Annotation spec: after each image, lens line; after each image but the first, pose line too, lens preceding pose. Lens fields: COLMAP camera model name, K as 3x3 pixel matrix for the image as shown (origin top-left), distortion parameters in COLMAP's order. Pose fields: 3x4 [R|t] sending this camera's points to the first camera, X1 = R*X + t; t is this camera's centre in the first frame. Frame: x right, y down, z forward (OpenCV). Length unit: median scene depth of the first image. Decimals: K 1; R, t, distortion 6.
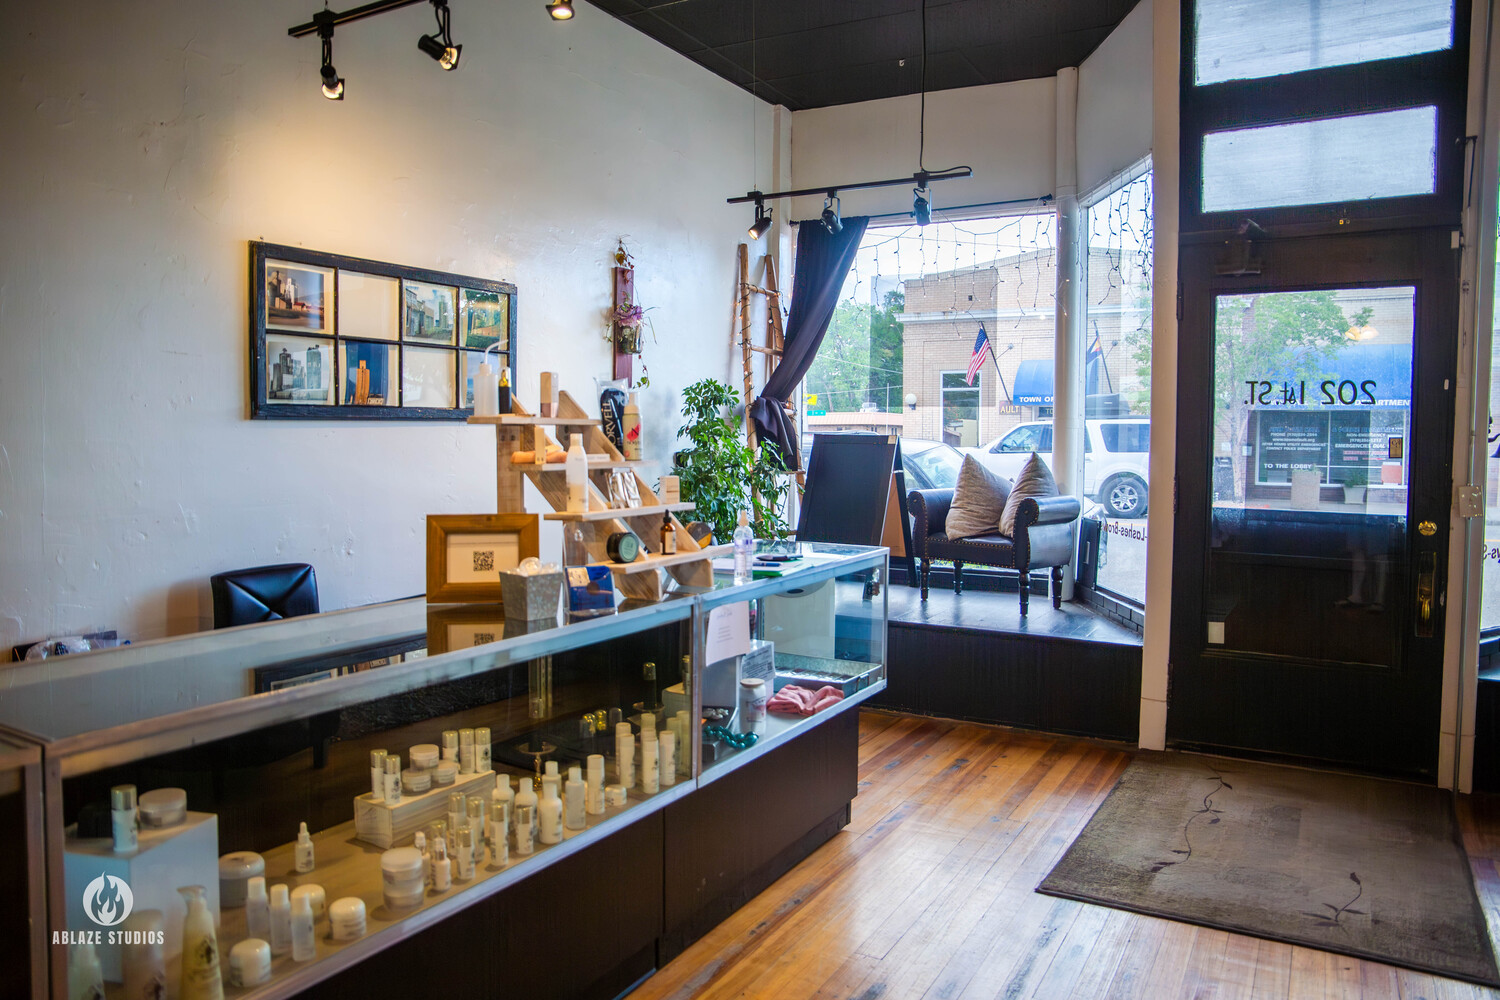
lens RADIAL K [[1032.3, 0, 750.0], [0, 1032.3, 500.0], [0, 0, 1]] dist [-0.130100, 0.088479]
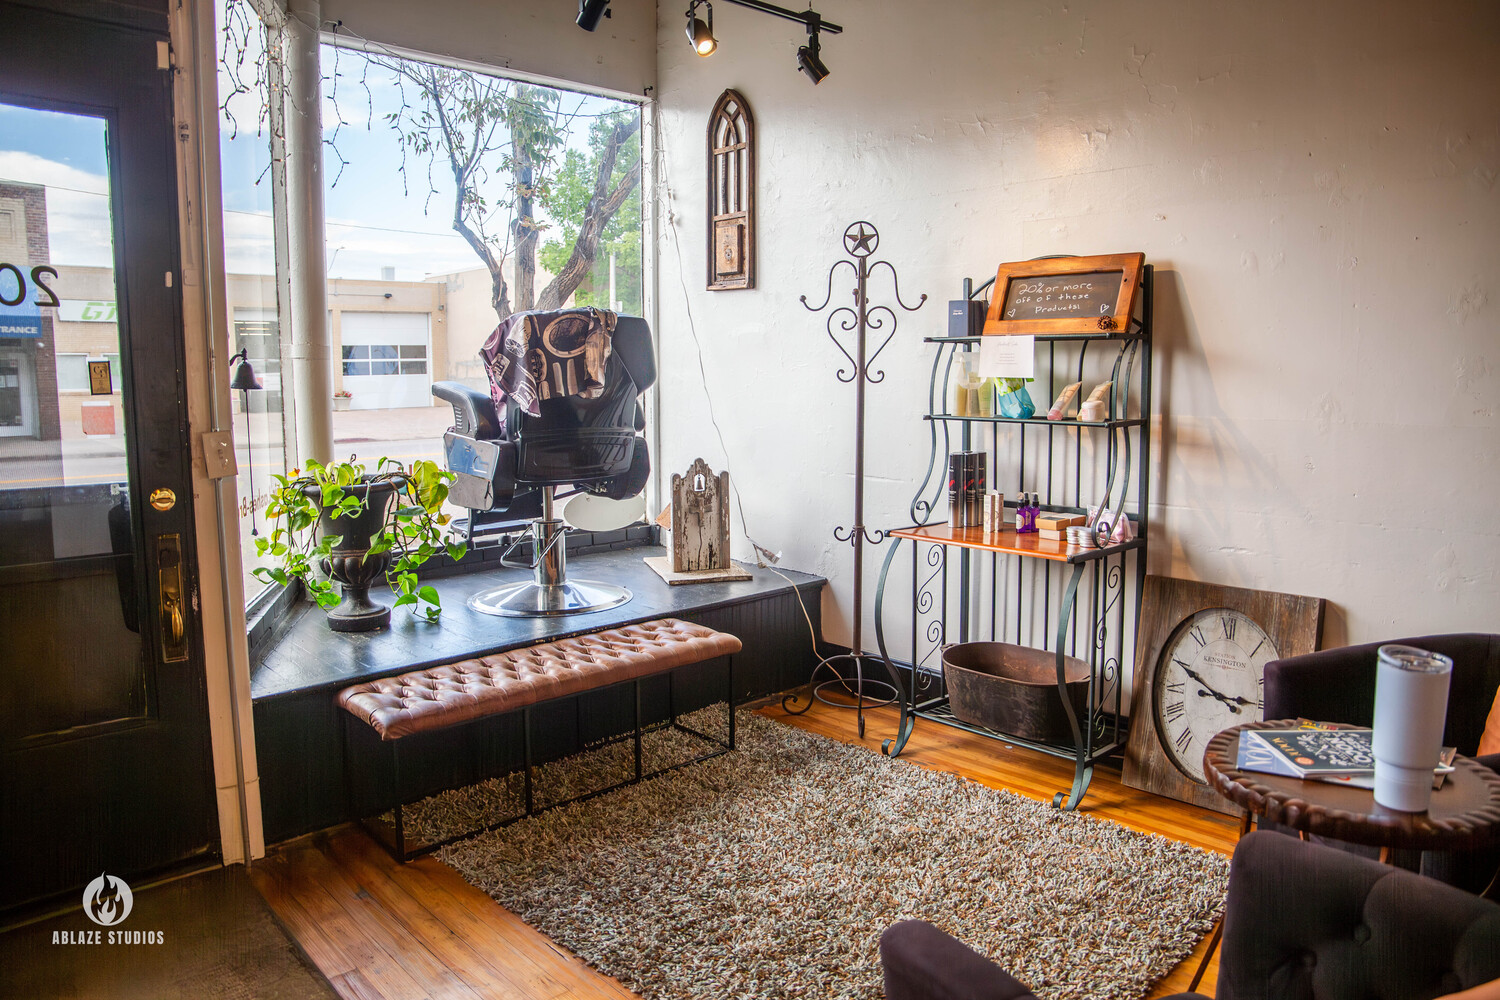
lens RADIAL K [[1032.3, 0, 750.0], [0, 1032.3, 500.0], [0, 0, 1]] dist [-0.130100, 0.088479]
pose [[0.412688, -0.098182, 0.905565, 0.246226], [0.073278, 0.994530, 0.074433, 0.007958], [-0.907920, 0.035640, 0.417625, 0.369456]]
